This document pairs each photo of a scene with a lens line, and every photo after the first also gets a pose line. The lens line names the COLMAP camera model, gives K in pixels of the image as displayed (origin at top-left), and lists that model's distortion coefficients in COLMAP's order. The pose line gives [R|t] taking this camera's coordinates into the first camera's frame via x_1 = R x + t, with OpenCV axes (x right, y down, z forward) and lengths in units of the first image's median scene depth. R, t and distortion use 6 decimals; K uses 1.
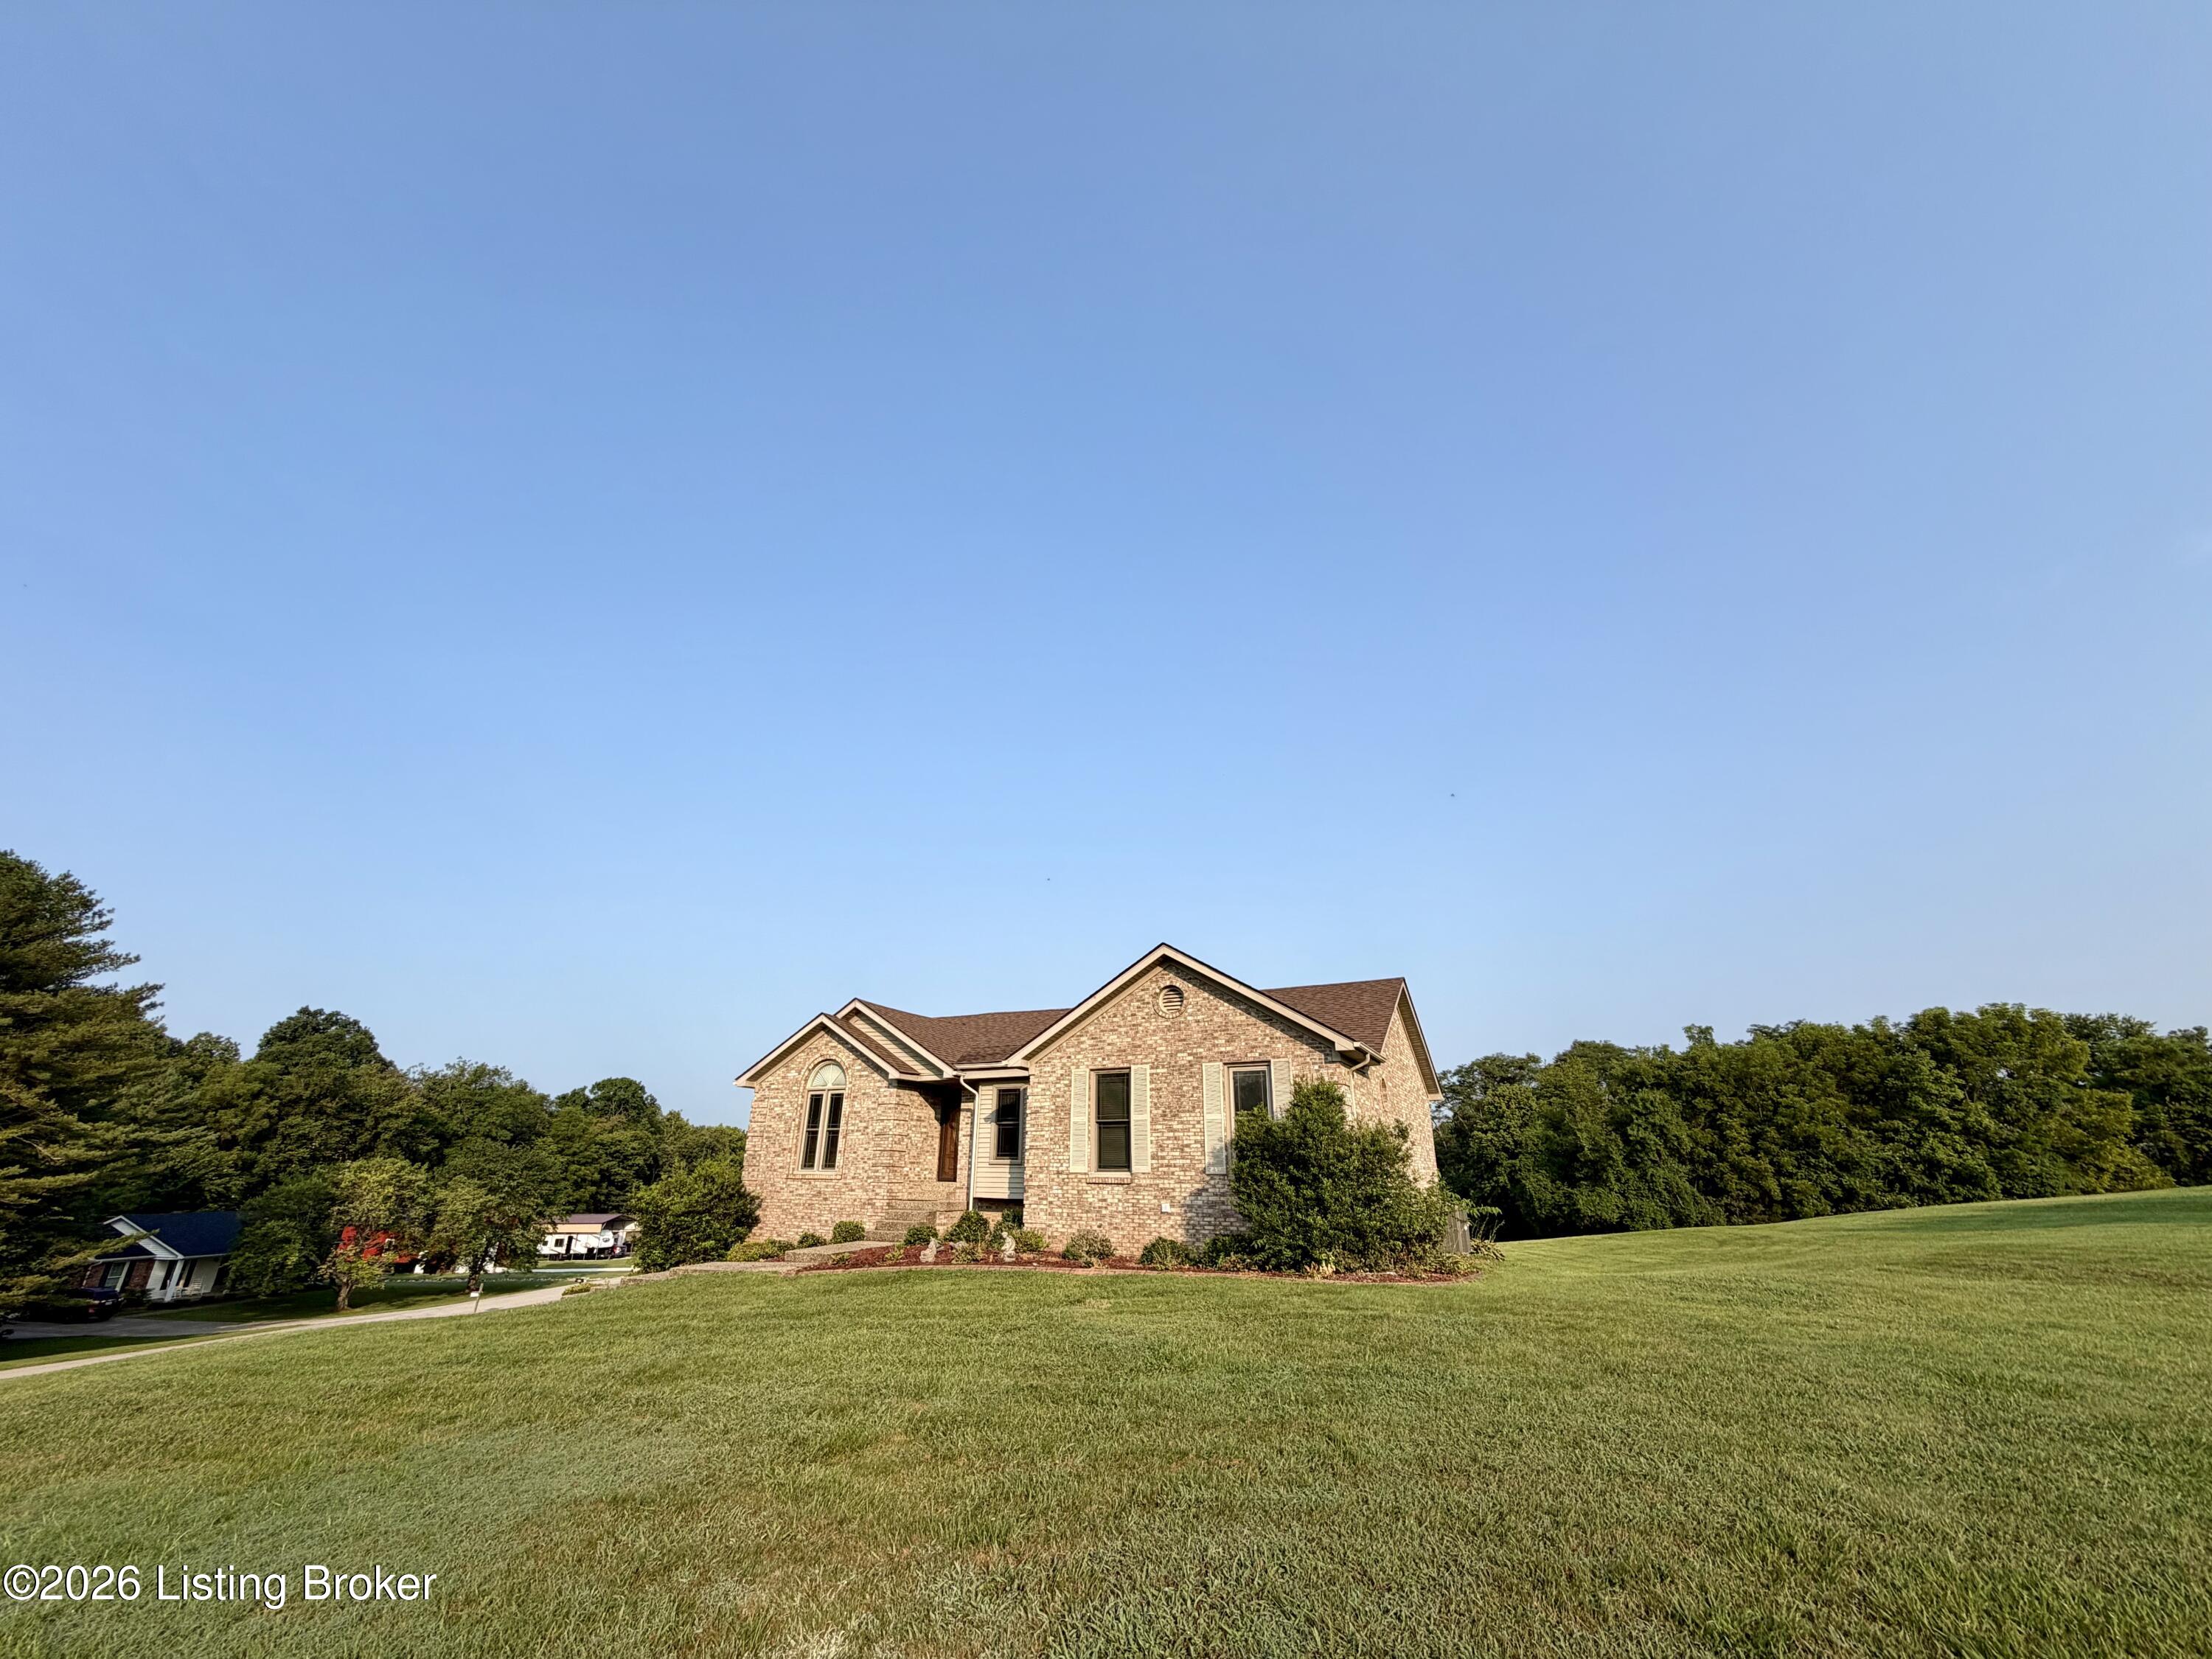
lens RADIAL K [[875.7, 0, 1110.2], [0, 875.7, 832.3], [0, 0, 1]] dist [-0.001351, -0.000091]
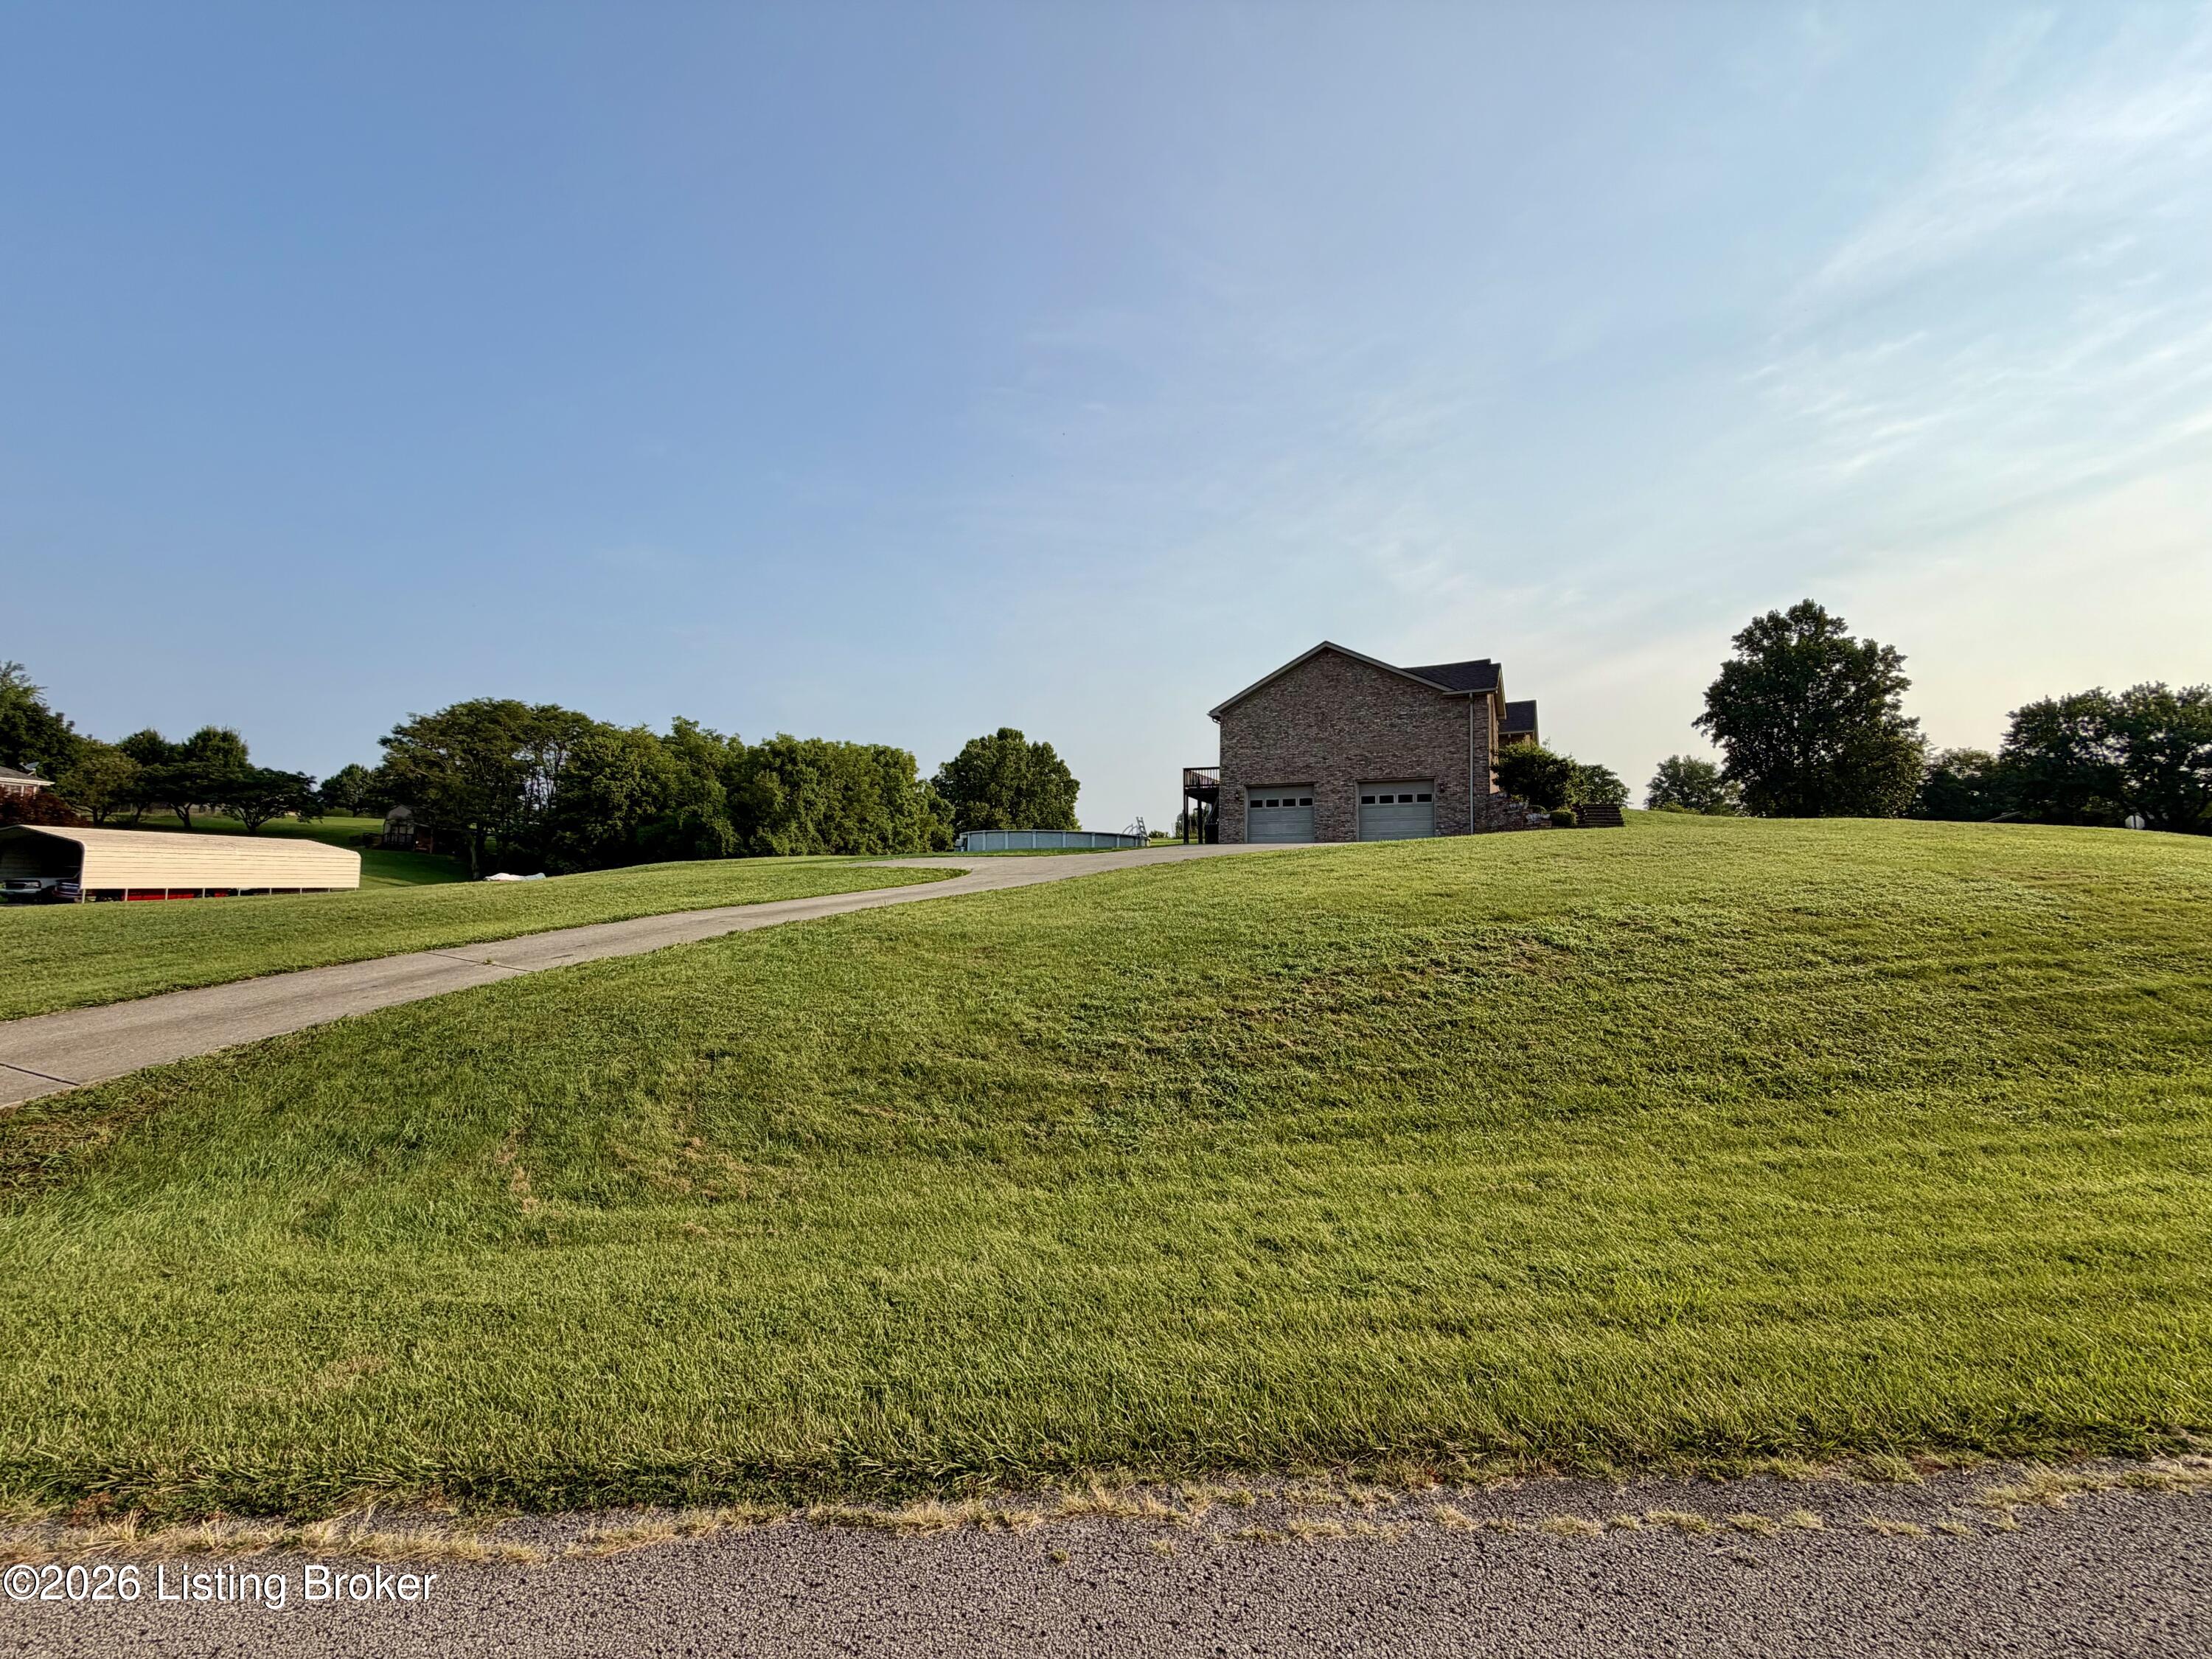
lens RADIAL K [[875.7, 0, 1109.4], [0, 875.7, 836.6], [0, 0, 1]] dist [-0.001351, -0.000091]
pose [[0.017671, 0.063567, 0.997821, -0.969239], [-0.384792, 0.921543, -0.051893, 0.428534], [-0.922834, -0.383037, 0.040745, 0.750933]]
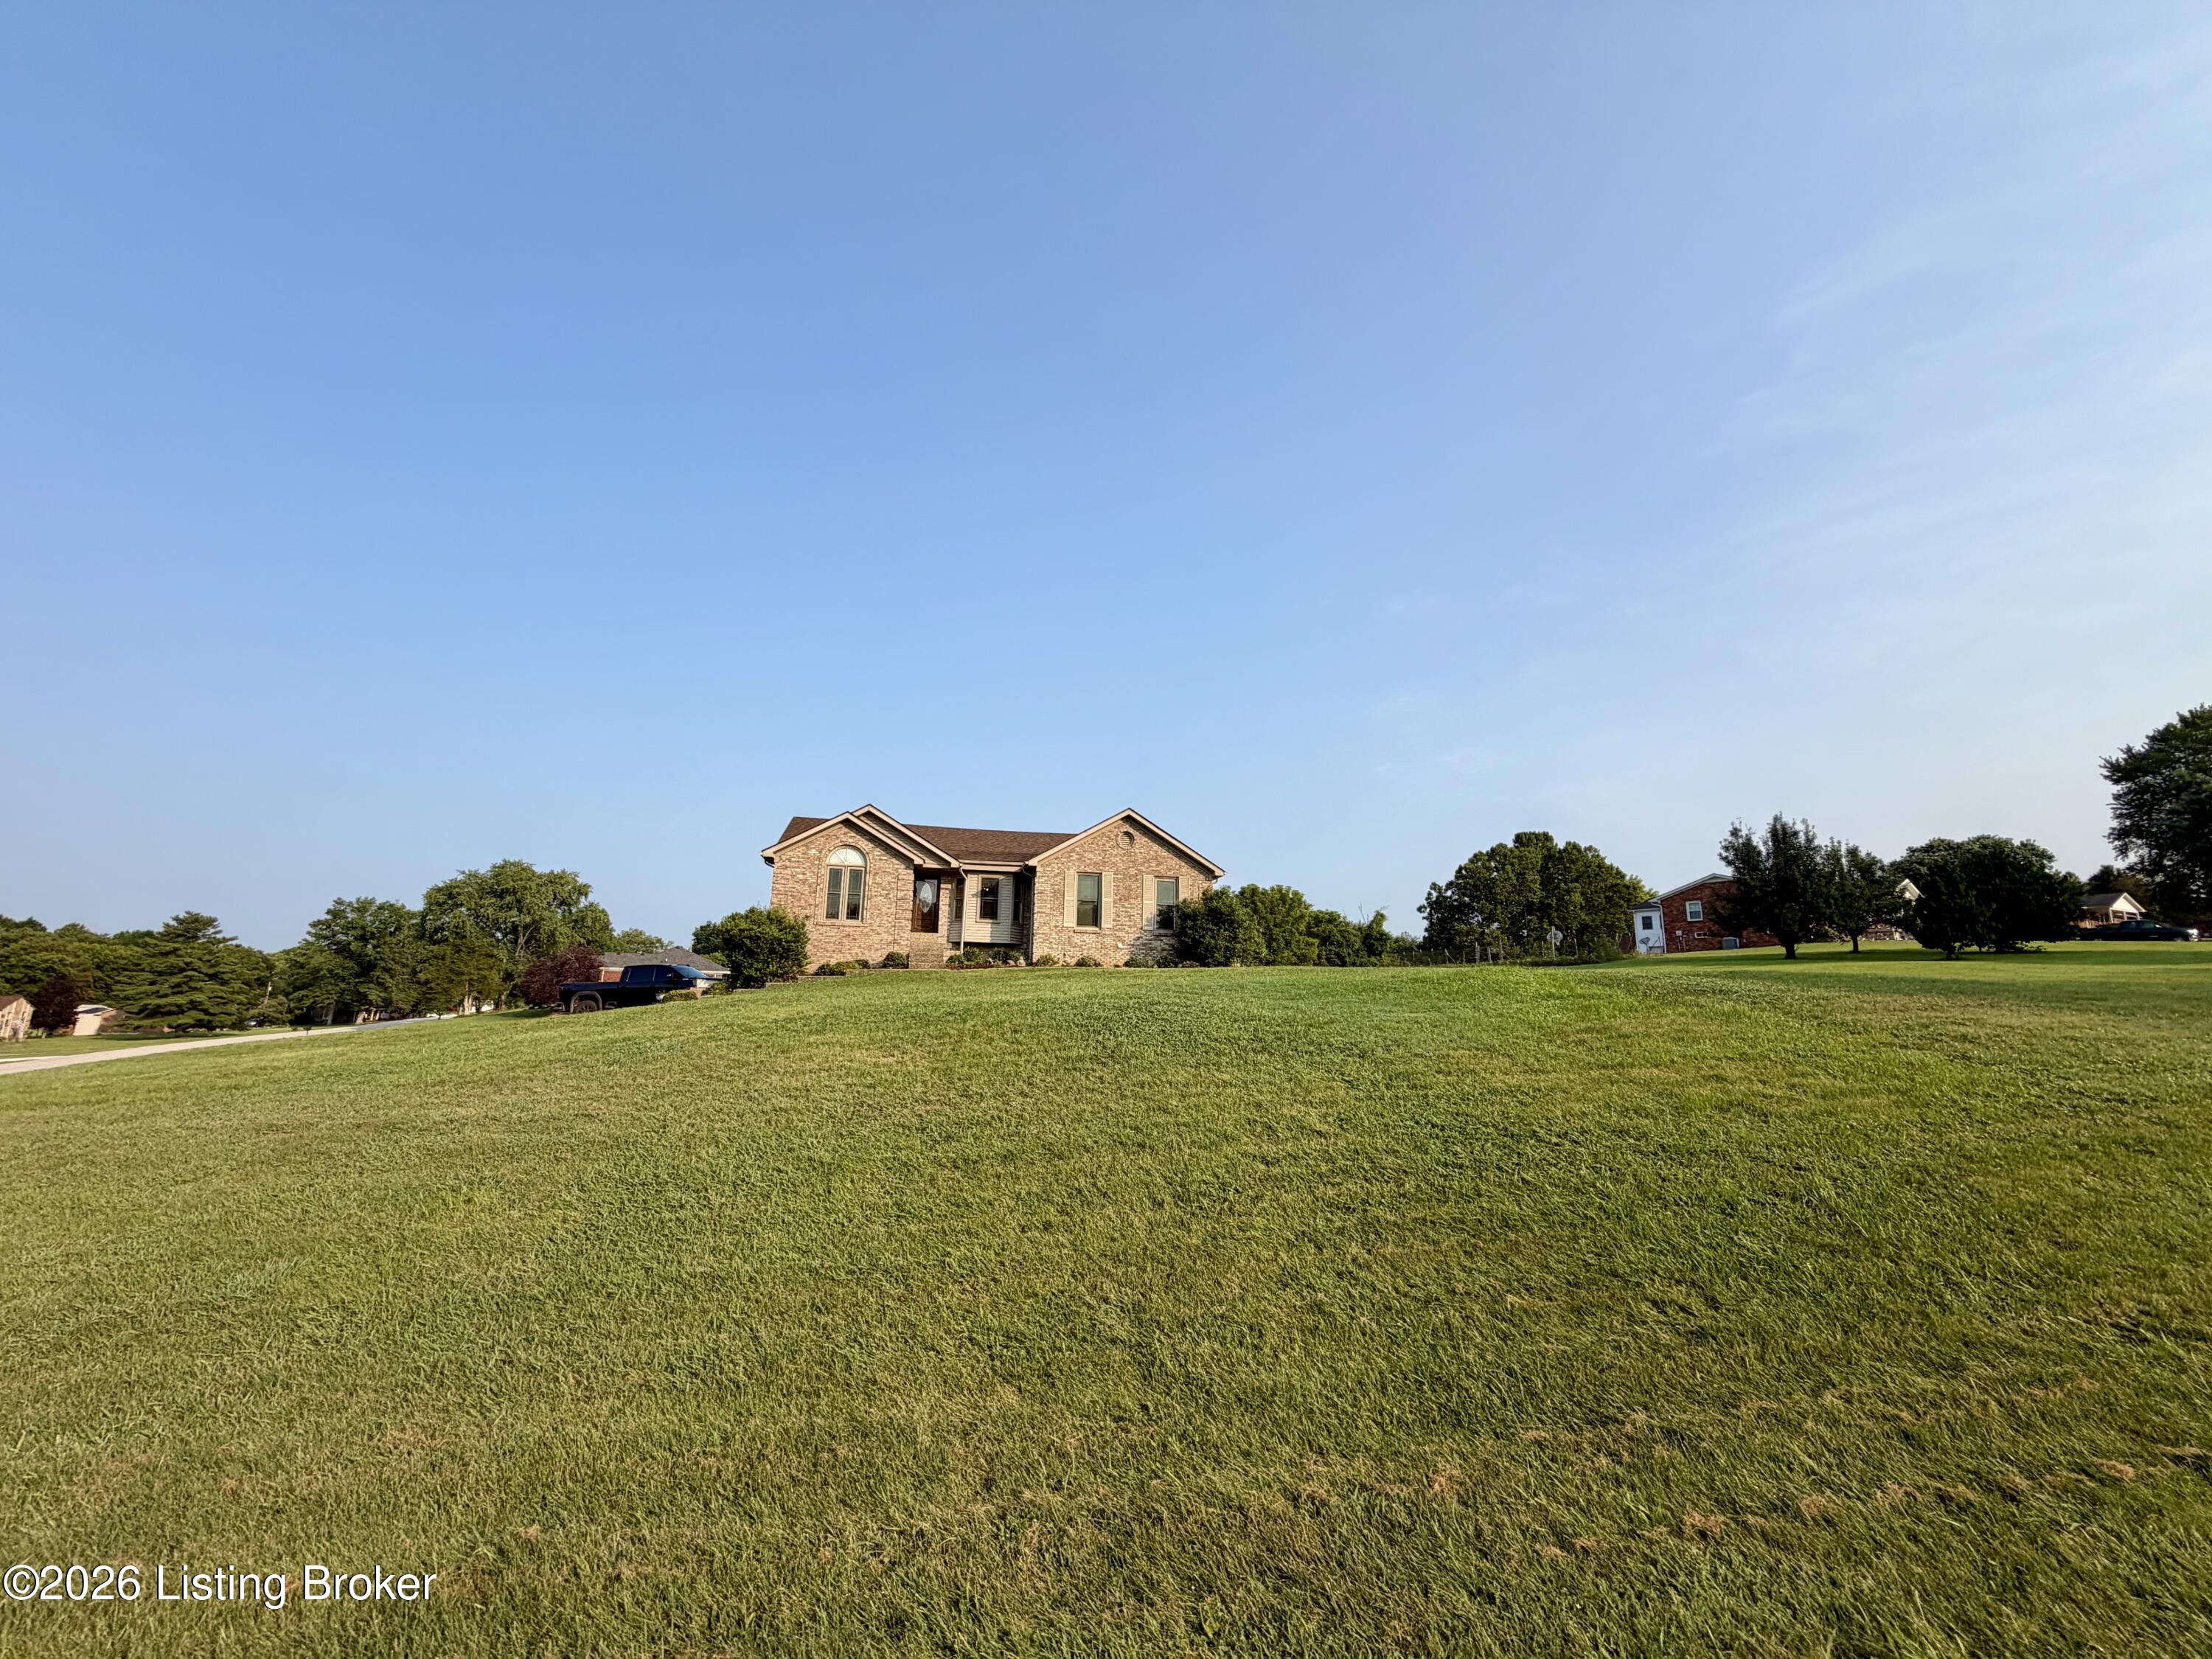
lens RADIAL K [[875.7, 0, 1101.3], [0, 875.7, 824.0], [0, 0, 1]] dist [-0.001351, -0.000091]
pose [[0.784424, 0.132347, 0.605940, -0.438744], [-0.239417, 0.965858, 0.098981, -0.002508], [-0.572152, -0.222716, 0.789329, -0.160542]]
